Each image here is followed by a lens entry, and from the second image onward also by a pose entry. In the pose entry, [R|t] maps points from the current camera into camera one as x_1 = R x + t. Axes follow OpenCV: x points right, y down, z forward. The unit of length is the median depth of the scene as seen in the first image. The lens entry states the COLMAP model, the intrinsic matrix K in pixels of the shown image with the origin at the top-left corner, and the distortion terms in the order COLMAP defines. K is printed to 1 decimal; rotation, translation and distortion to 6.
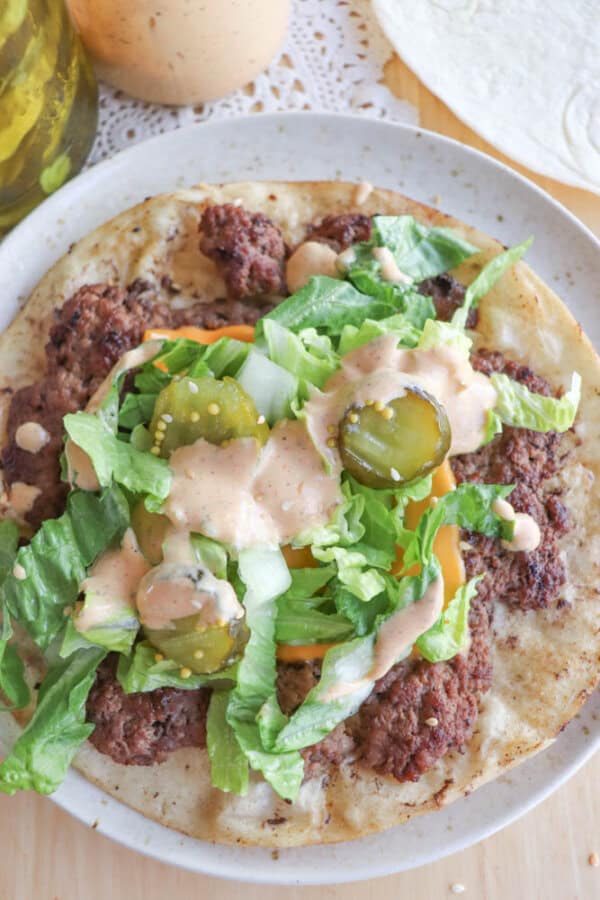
lens RADIAL K [[820.6, 0, 296.4], [0, 820.6, 453.4], [0, 0, 1]] dist [-0.174524, 0.174085]
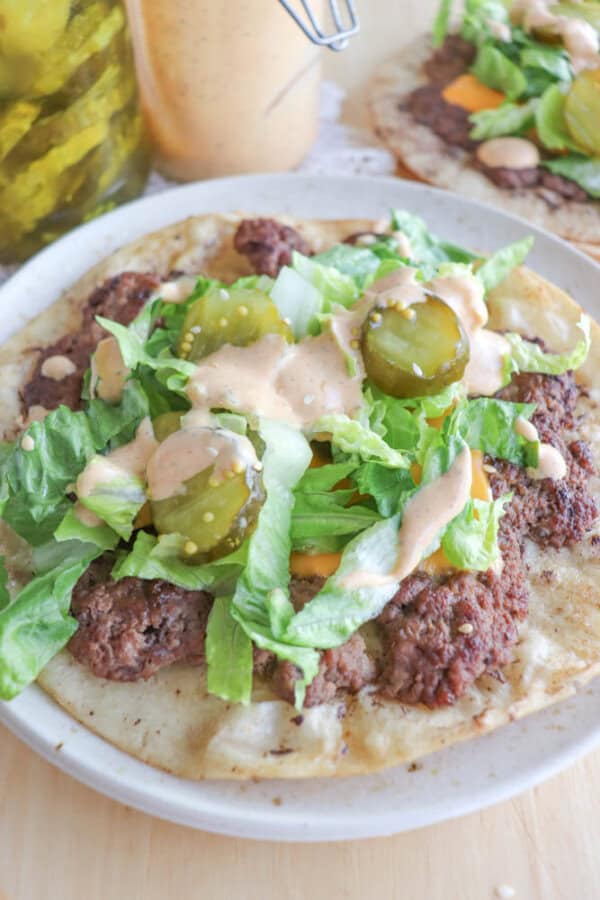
lens RADIAL K [[813.3, 0, 300.0], [0, 813.3, 450.0], [0, 0, 1]] dist [-0.179757, 0.174558]
pose [[0.999081, 0.042829, -0.001520, -0.017789], [-0.039596, 0.908928, -0.415069, 0.510911], [-0.016396, 0.414748, 0.909789, 0.126599]]
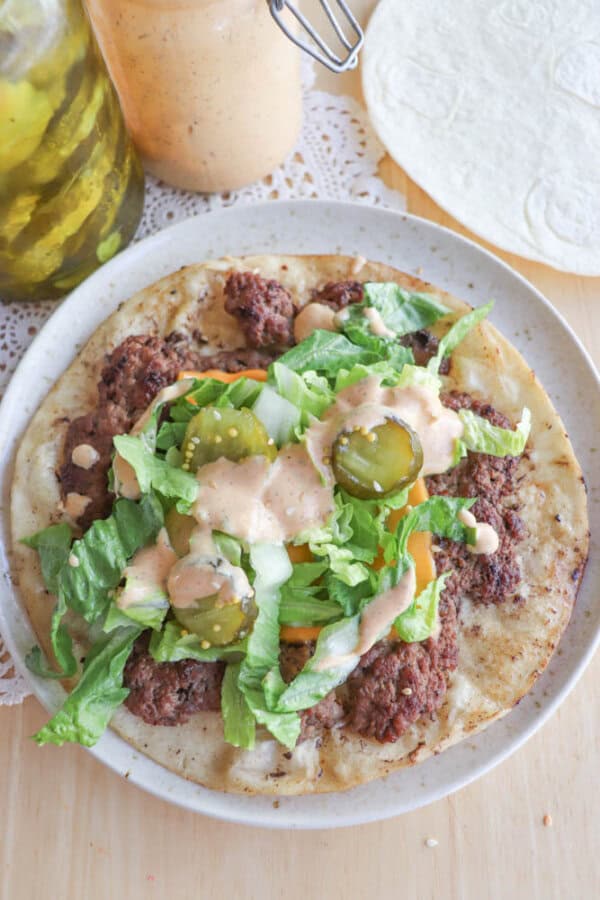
lens RADIAL K [[794.7, 0, 300.0], [0, 794.7, 450.0], [0, 0, 1]] dist [-0.181766, 0.165721]
pose [[0.999729, 0.012937, -0.019331, 0.024461], [-0.014503, 0.996428, -0.083192, 0.069222], [0.018186, 0.083450, 0.996346, -0.200360]]
